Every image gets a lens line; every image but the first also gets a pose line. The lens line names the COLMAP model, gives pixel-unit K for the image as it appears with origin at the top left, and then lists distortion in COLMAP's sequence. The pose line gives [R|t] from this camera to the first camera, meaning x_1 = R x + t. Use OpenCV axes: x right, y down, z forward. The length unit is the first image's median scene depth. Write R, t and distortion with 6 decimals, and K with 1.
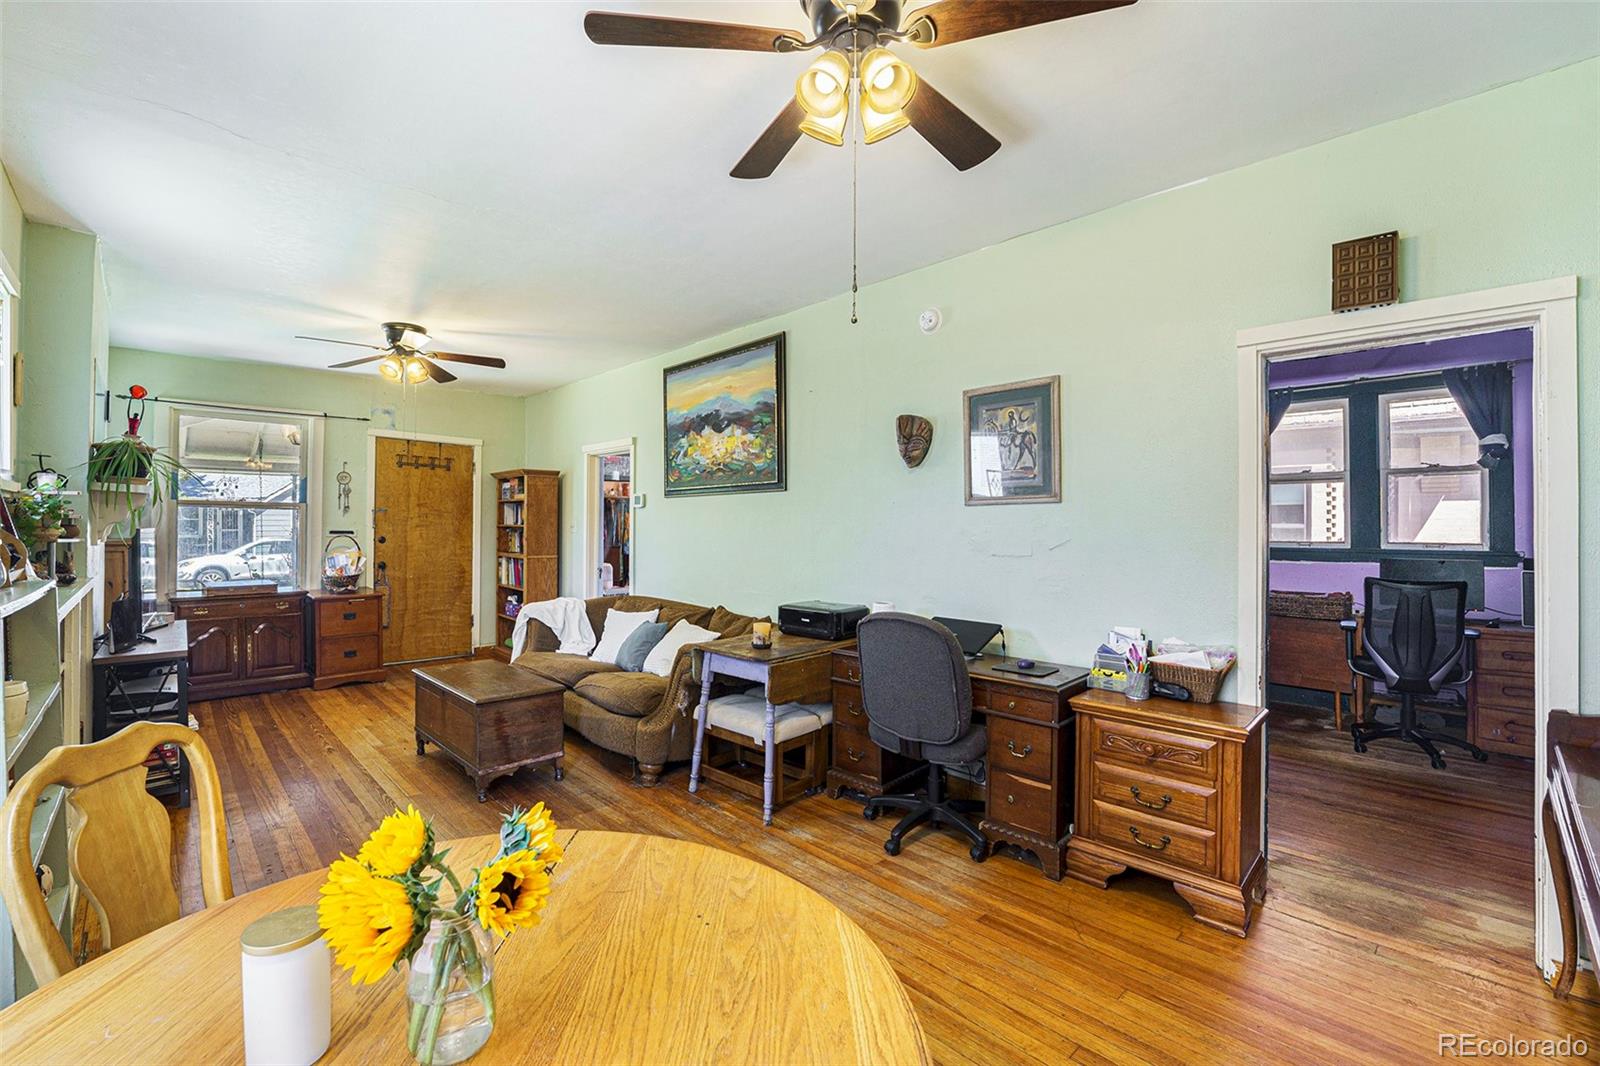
lens RADIAL K [[689.6, 0, 795.9], [0, 689.6, 528.0], [0, 0, 1]] dist [-0.015724, -0.000358]
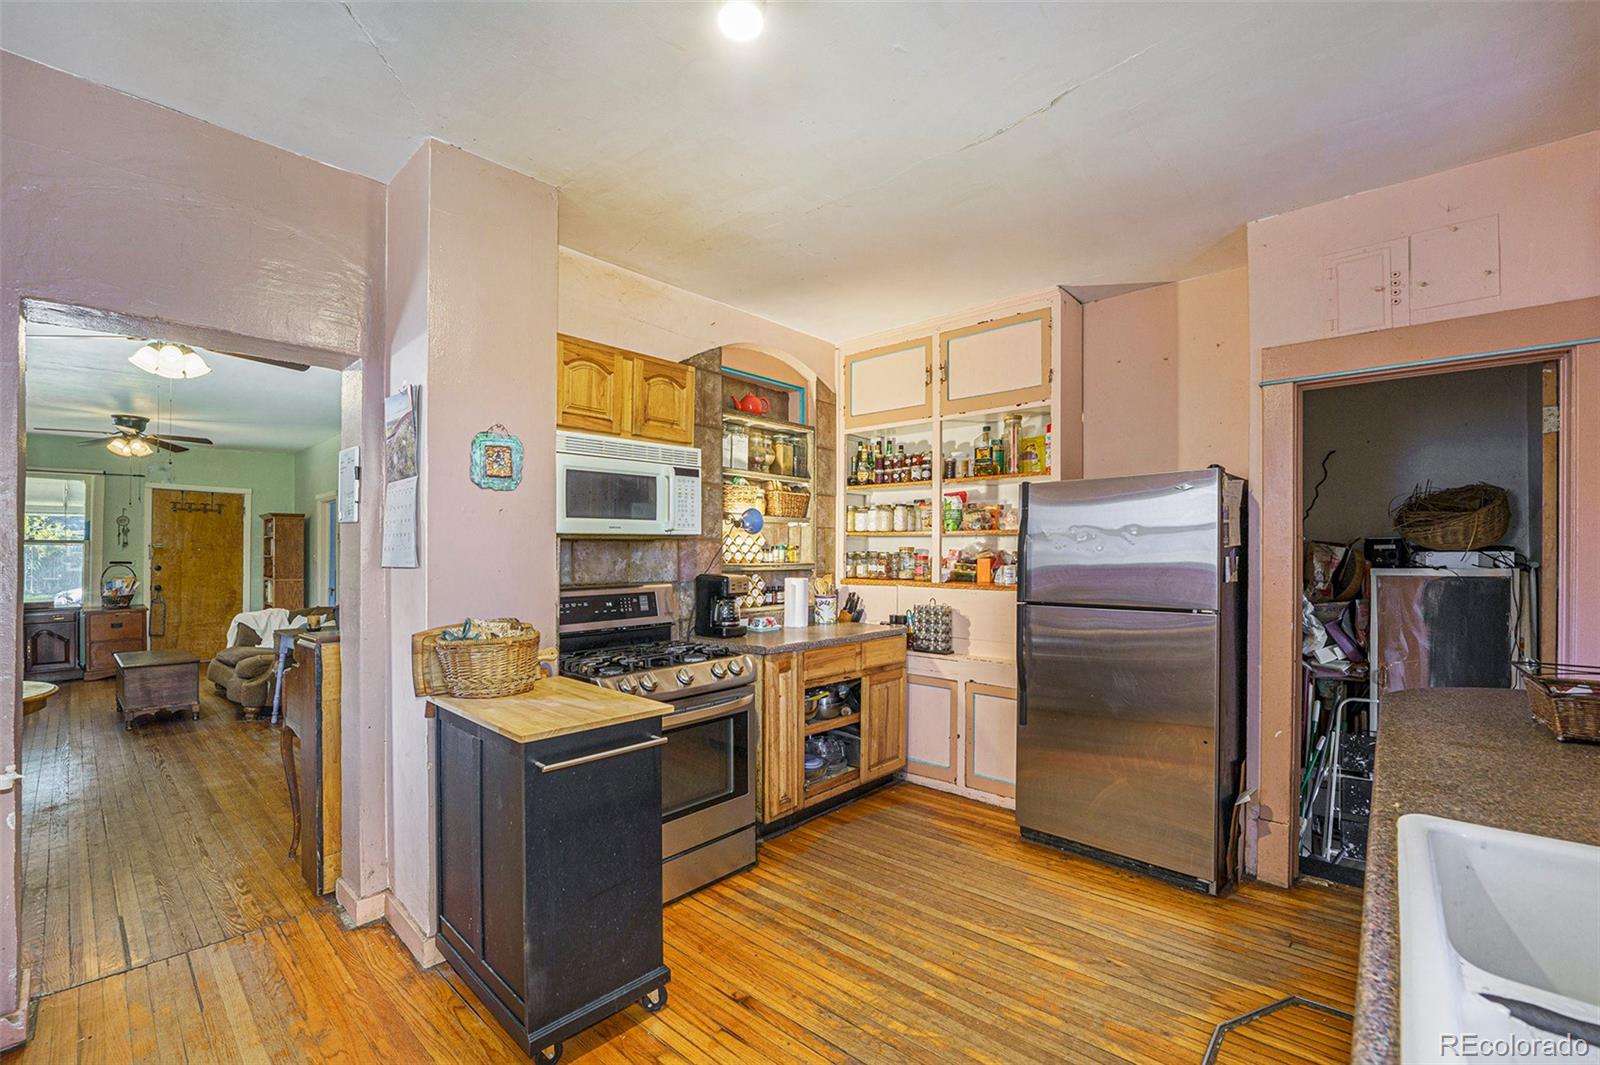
lens RADIAL K [[689.7, 0, 800.8], [0, 689.7, 547.2], [0, 0, 1]] dist [-0.013848, -0.000131]
pose [[0.998655, -0.012522, 0.050313, 0.544538], [0.013260, 0.999809, -0.014349, 0.012149], [-0.050124, 0.014997, 0.998630, -0.344798]]
